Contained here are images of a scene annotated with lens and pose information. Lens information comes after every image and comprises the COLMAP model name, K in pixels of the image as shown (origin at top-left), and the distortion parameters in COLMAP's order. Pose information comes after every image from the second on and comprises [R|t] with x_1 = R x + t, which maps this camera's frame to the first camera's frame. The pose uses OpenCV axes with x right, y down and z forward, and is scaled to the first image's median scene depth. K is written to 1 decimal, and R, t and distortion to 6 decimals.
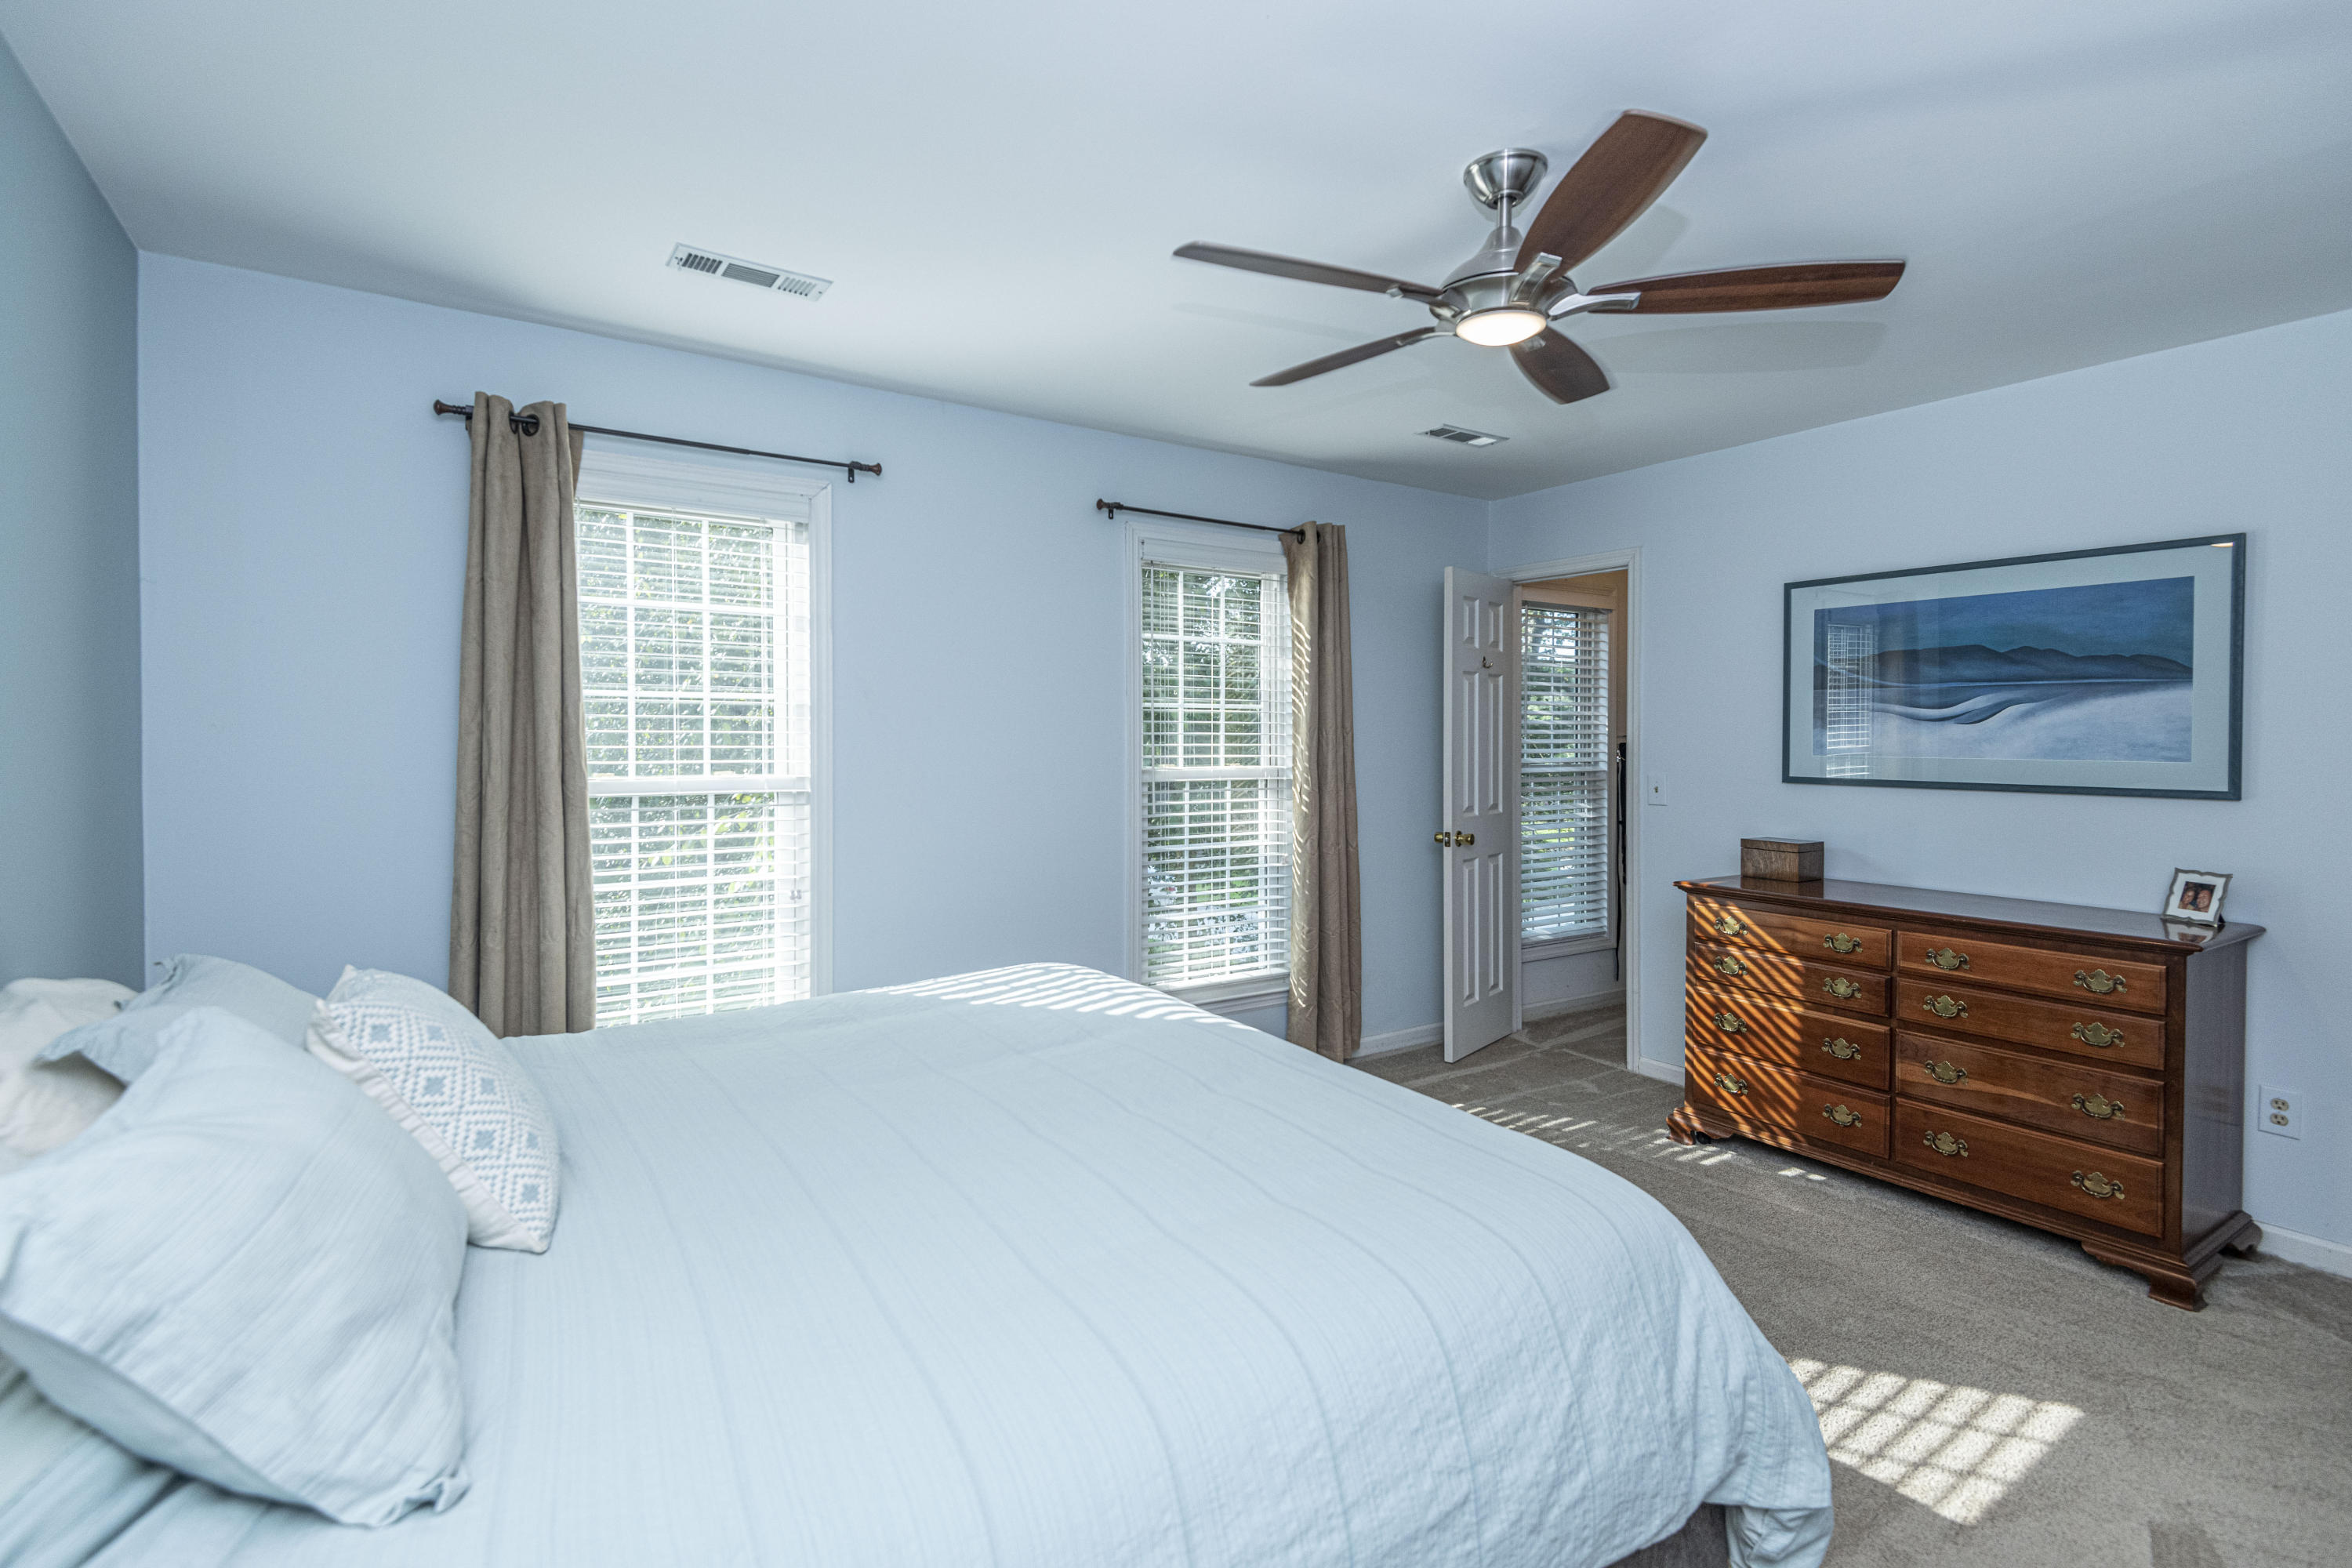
lens RADIAL K [[1032.2, 0, 1116.5], [0, 1032.2, 763.9], [0, 0, 1]] dist [-0.034161, -0.018954]
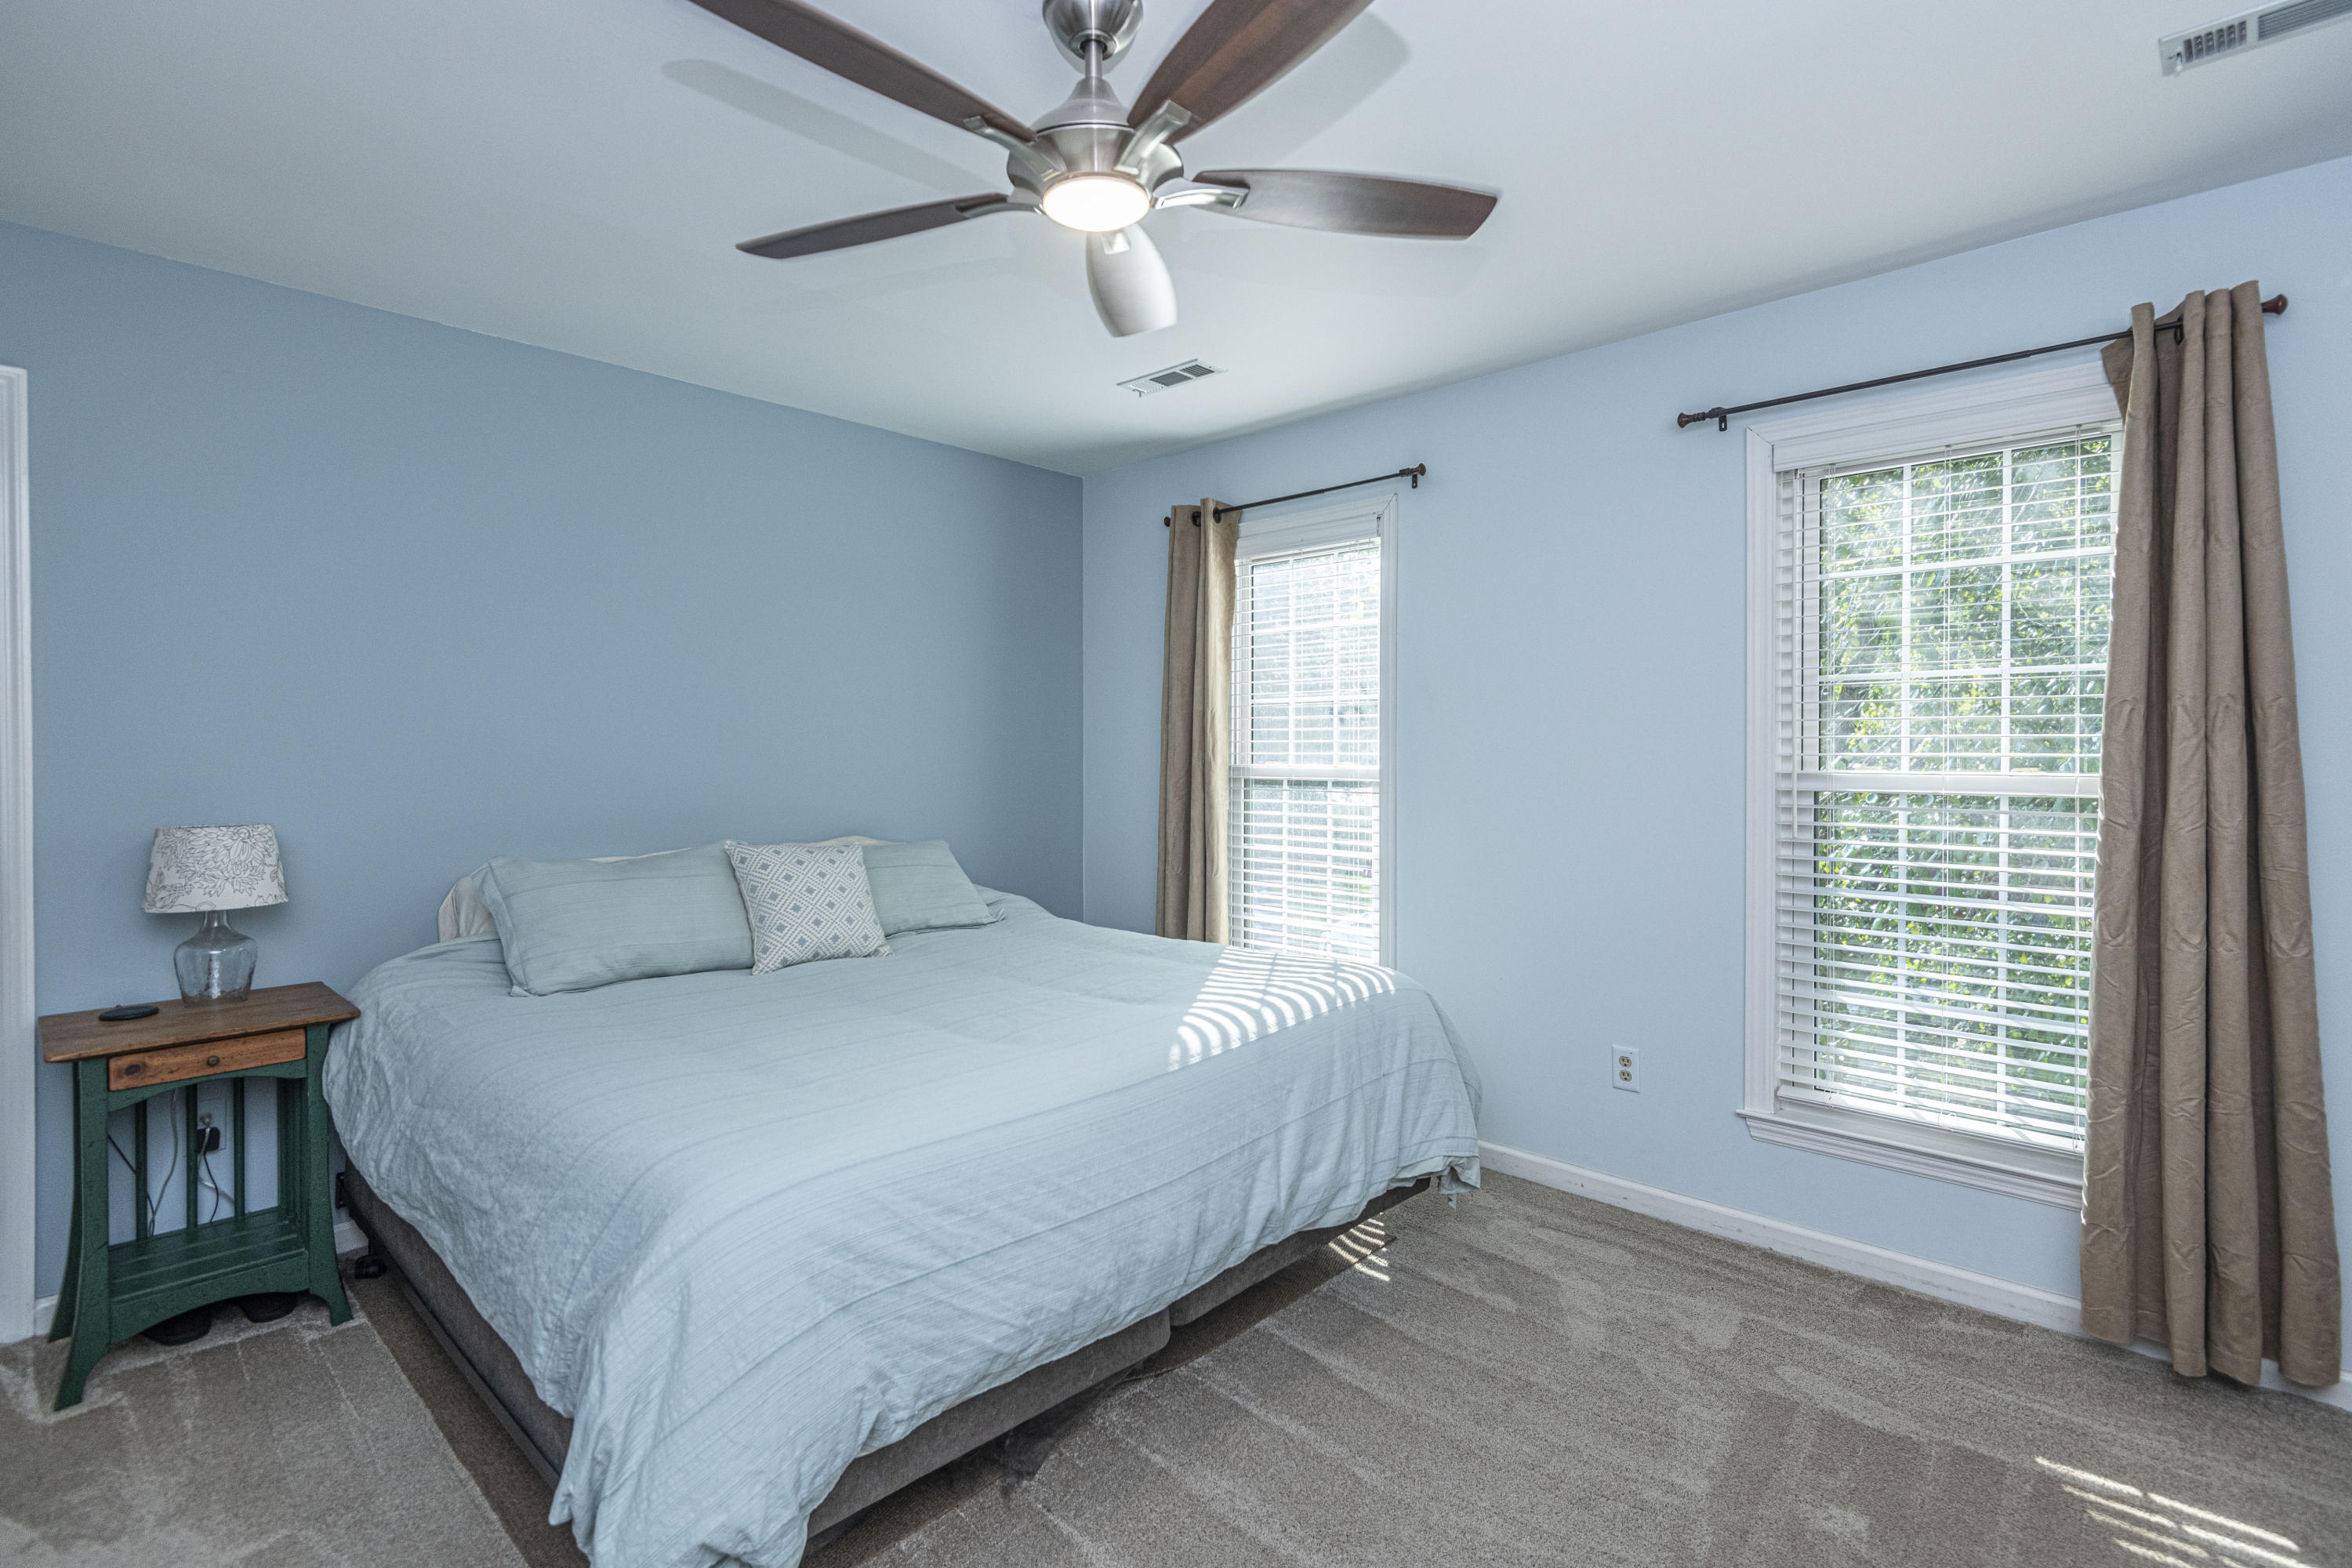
lens RADIAL K [[1071.2, 0, 1166.8], [0, 1071.2, 772.0], [0, 0, 1]] dist [0.042138, -0.022285]
pose [[0.238216, 0.028219, -0.970802, 0.898604], [-0.011262, 0.999591, 0.026292, -0.013136], [0.971147, 0.004670, 0.238437, 0.587566]]
